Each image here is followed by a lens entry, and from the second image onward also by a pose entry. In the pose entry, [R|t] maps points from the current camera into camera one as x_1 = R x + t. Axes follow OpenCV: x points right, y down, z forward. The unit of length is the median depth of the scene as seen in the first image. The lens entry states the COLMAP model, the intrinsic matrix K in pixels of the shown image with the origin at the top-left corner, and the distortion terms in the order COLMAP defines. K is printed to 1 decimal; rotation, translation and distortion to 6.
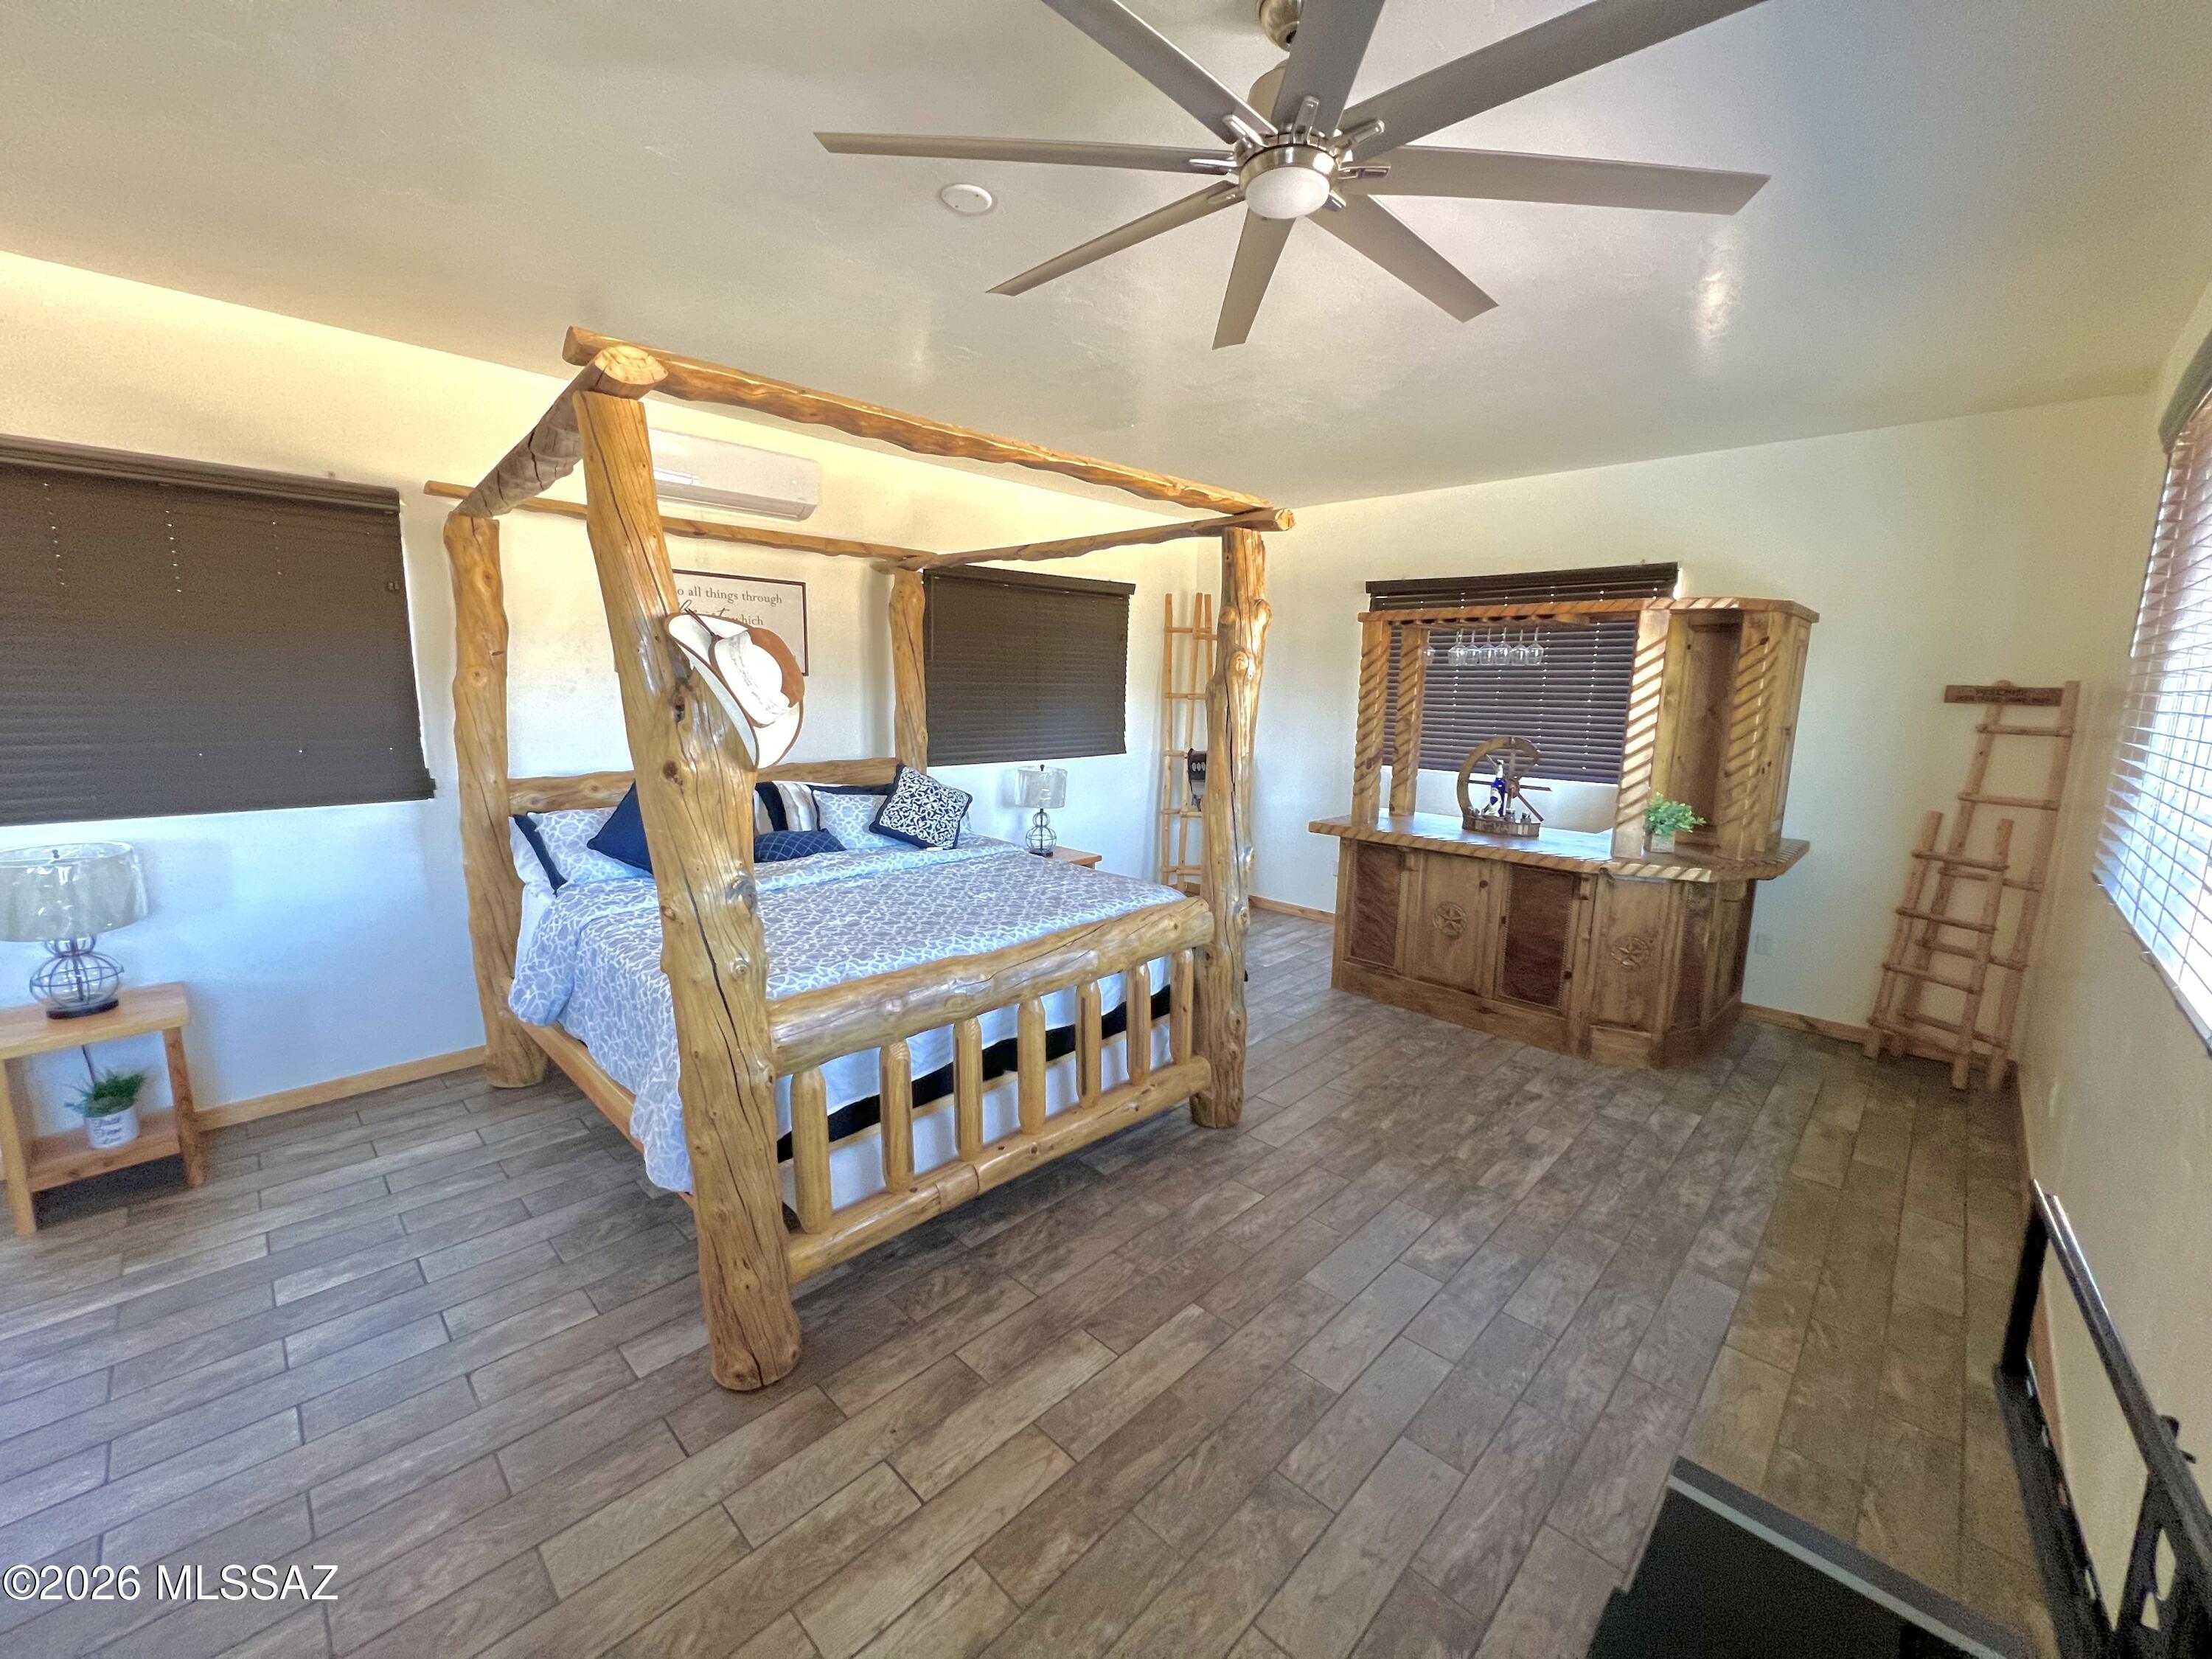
lens RADIAL K [[885.8, 0, 1095.5], [0, 885.8, 833.1], [0, 0, 1]] dist [0.000773, 0.000106]
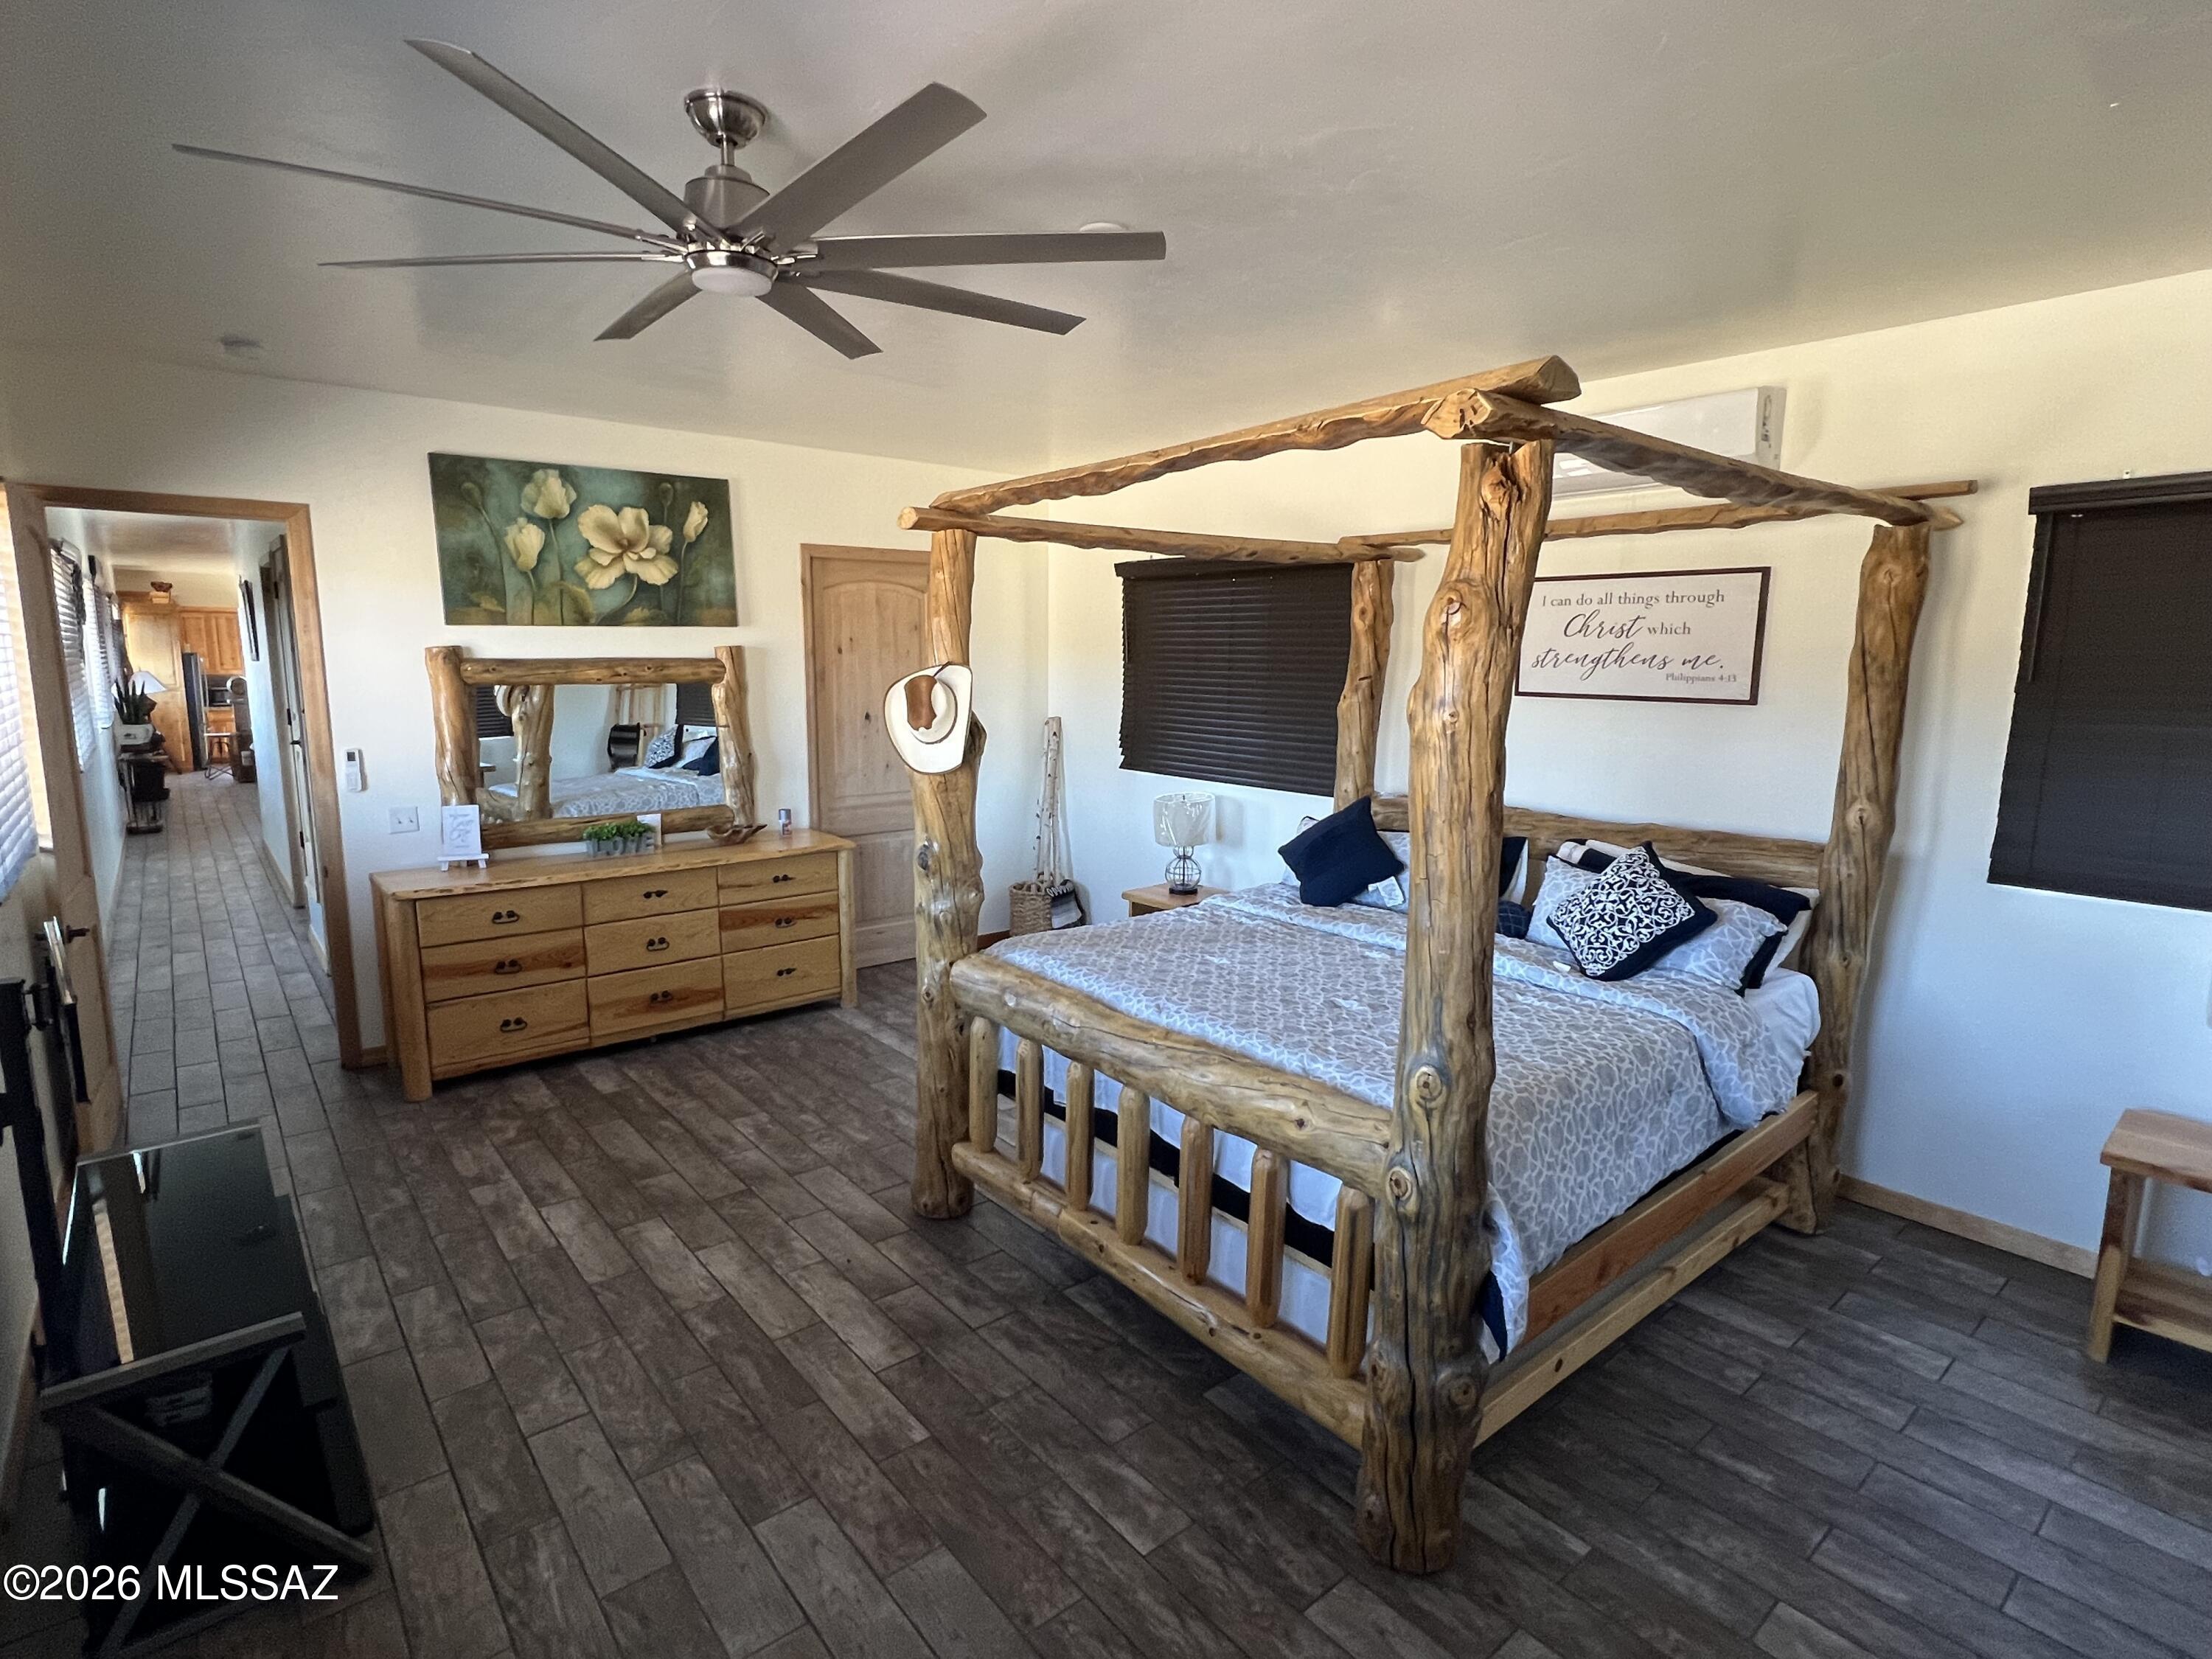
lens RADIAL K [[1121.7, 0, 1104.3], [0, 1121.7, 828.8], [0, 0, 1]] dist [-0.003088, -0.000106]
pose [[-0.099131, 0.136061, -0.985728, 1.160116], [-0.175174, 0.972751, 0.151886, -0.258991], [0.979534, 0.187730, -0.072596, 1.202087]]
